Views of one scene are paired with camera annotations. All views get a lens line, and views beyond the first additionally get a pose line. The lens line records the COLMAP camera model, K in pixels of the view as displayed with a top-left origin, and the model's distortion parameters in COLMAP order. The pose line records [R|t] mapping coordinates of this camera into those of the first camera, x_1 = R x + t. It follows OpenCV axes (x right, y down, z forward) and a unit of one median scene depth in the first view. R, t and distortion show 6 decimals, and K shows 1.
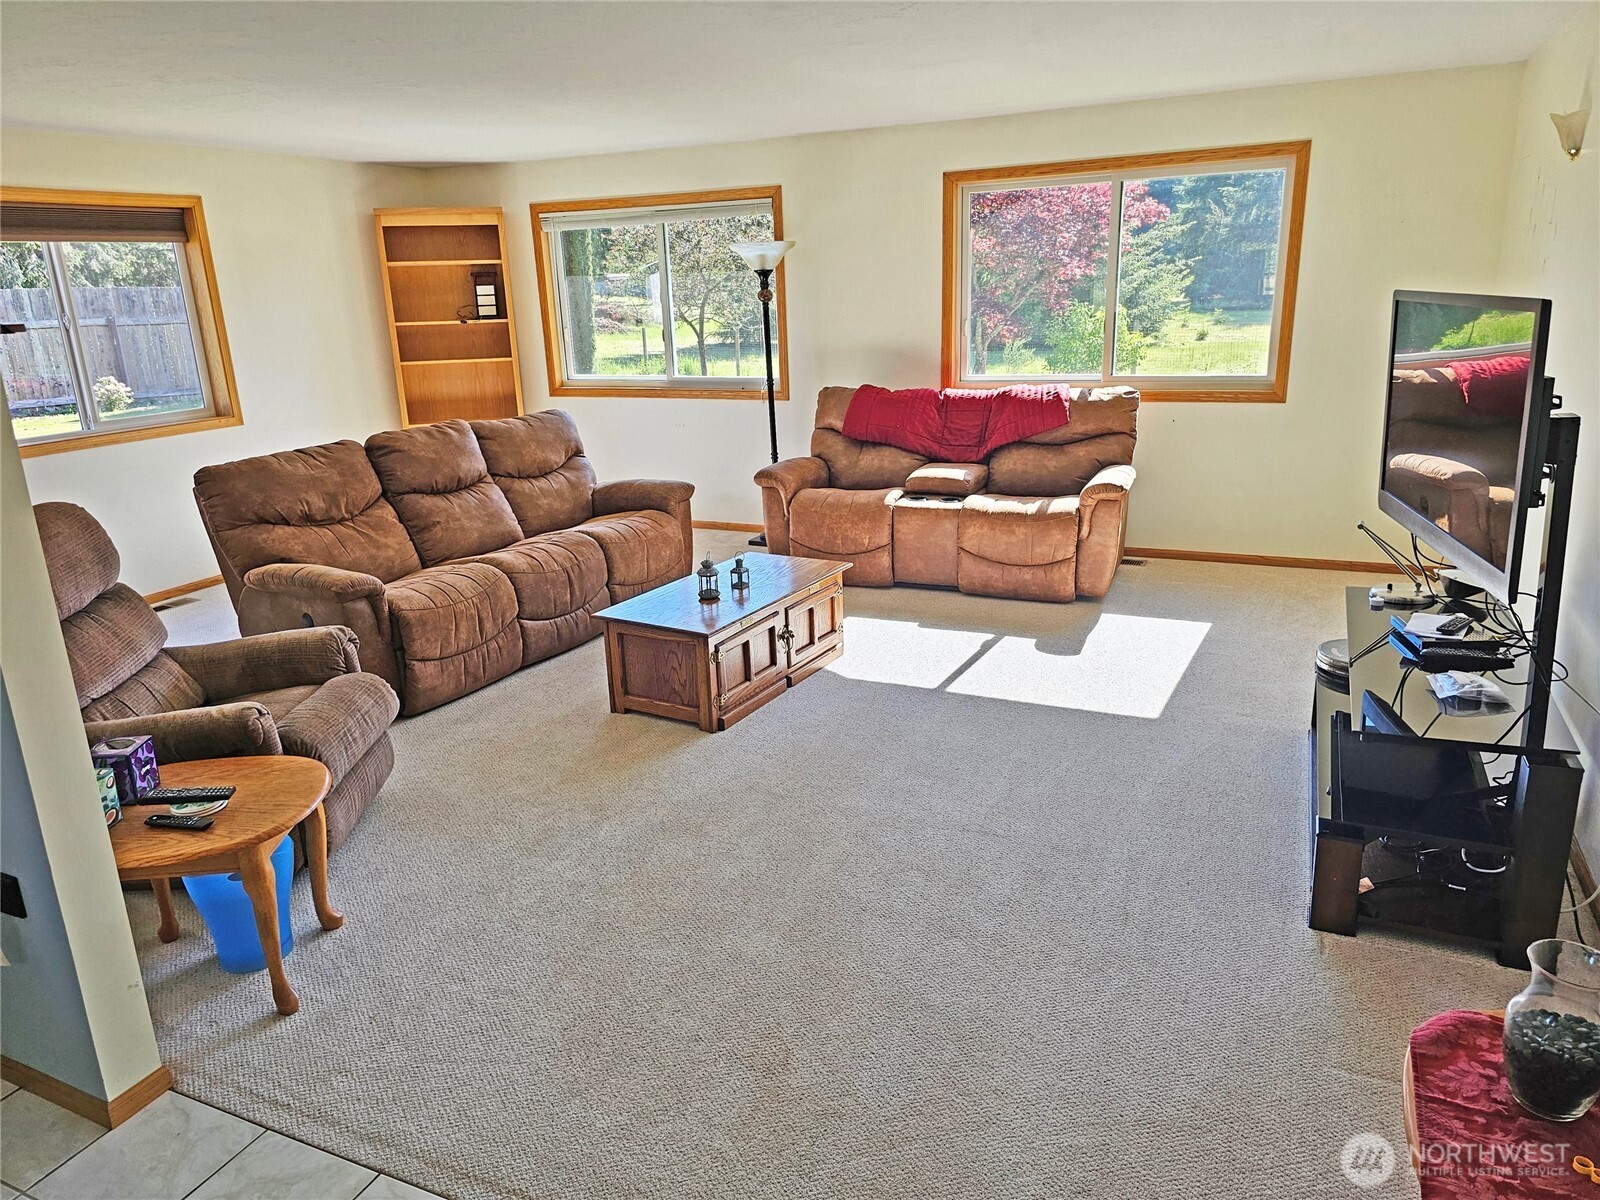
lens RADIAL K [[1042.8, 0, 800.0], [0, 1042.8, 600.0], [0, 0, 1]] dist [0.056494, -0.047262]
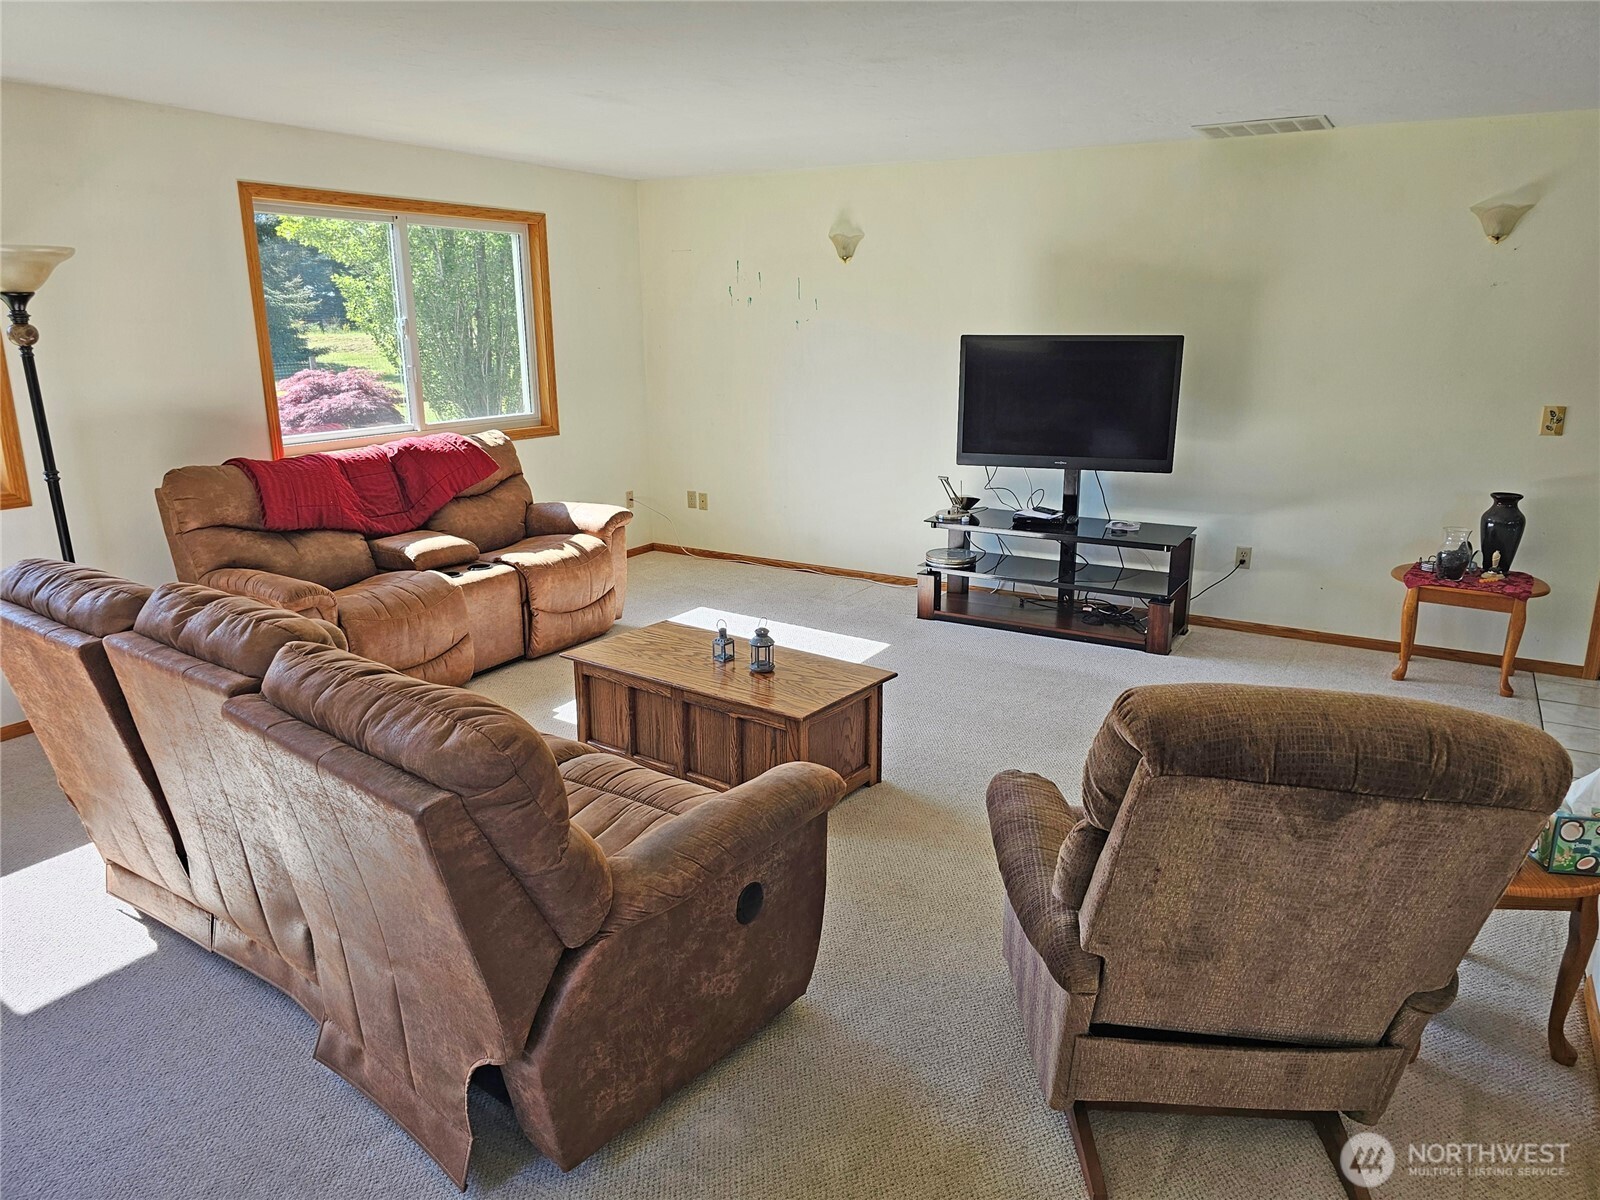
lens RADIAL K [[1058.5, 0, 800.0], [0, 1058.5, 600.0], [0, 0, 1]] dist [-0.001454, -0.048728]
pose [[0.106343, -0.217789, 0.970185, -0.671257], [0.285148, 0.941416, 0.180076, -0.149308], [-0.952566, 0.257497, 0.162215, 0.603309]]
